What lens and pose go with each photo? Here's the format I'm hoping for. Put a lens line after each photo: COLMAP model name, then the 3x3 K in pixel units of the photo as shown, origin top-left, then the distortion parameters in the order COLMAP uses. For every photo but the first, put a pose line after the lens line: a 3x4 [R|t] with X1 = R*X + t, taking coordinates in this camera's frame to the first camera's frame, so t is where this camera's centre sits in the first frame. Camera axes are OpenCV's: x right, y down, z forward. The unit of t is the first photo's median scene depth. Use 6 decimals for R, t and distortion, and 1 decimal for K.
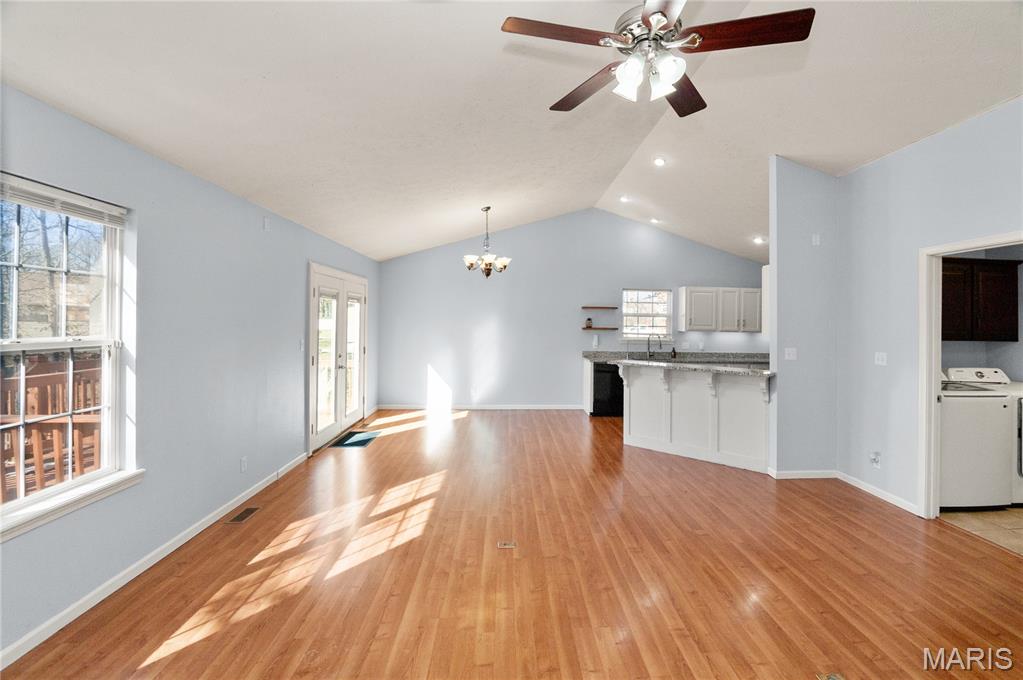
lens RADIAL K [[441.3, 0, 543.6], [0, 441.3, 312.9], [0, 0, 1]] dist [-0.016013, -0.000260]
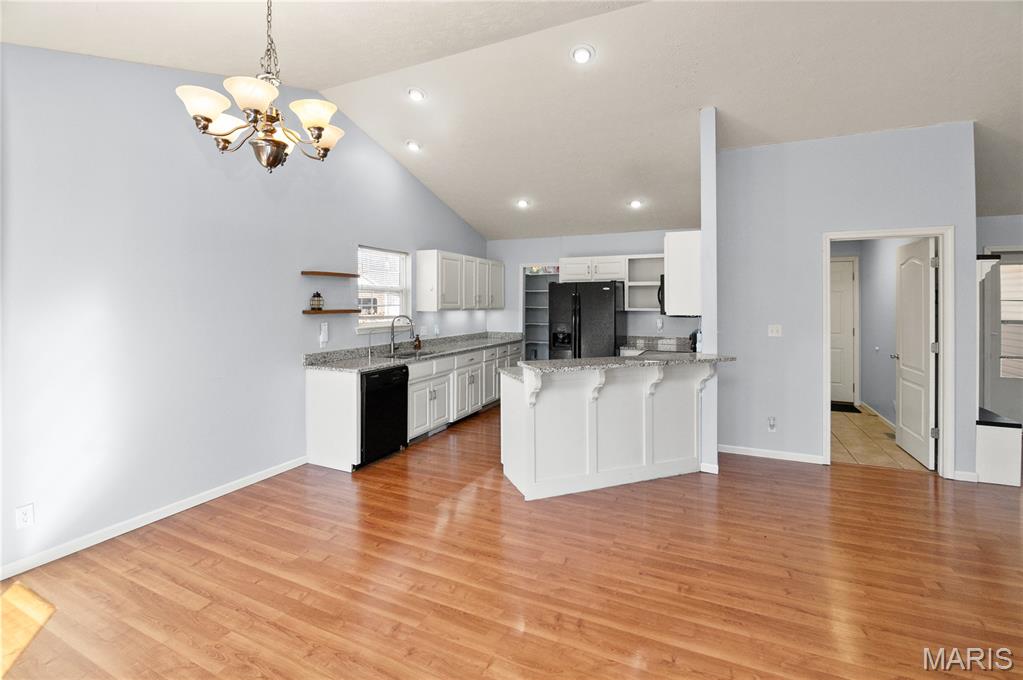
lens RADIAL K [[445.4, 0, 512.4], [0, 445.4, 300.6], [0, 0, 1]] dist [-0.011244, -0.000391]
pose [[0.493932, -0.012659, 0.869408, -0.441418], [-0.011116, 0.999720, 0.020872, 0.012315], [-0.869429, -0.019974, 0.493654, 0.896125]]
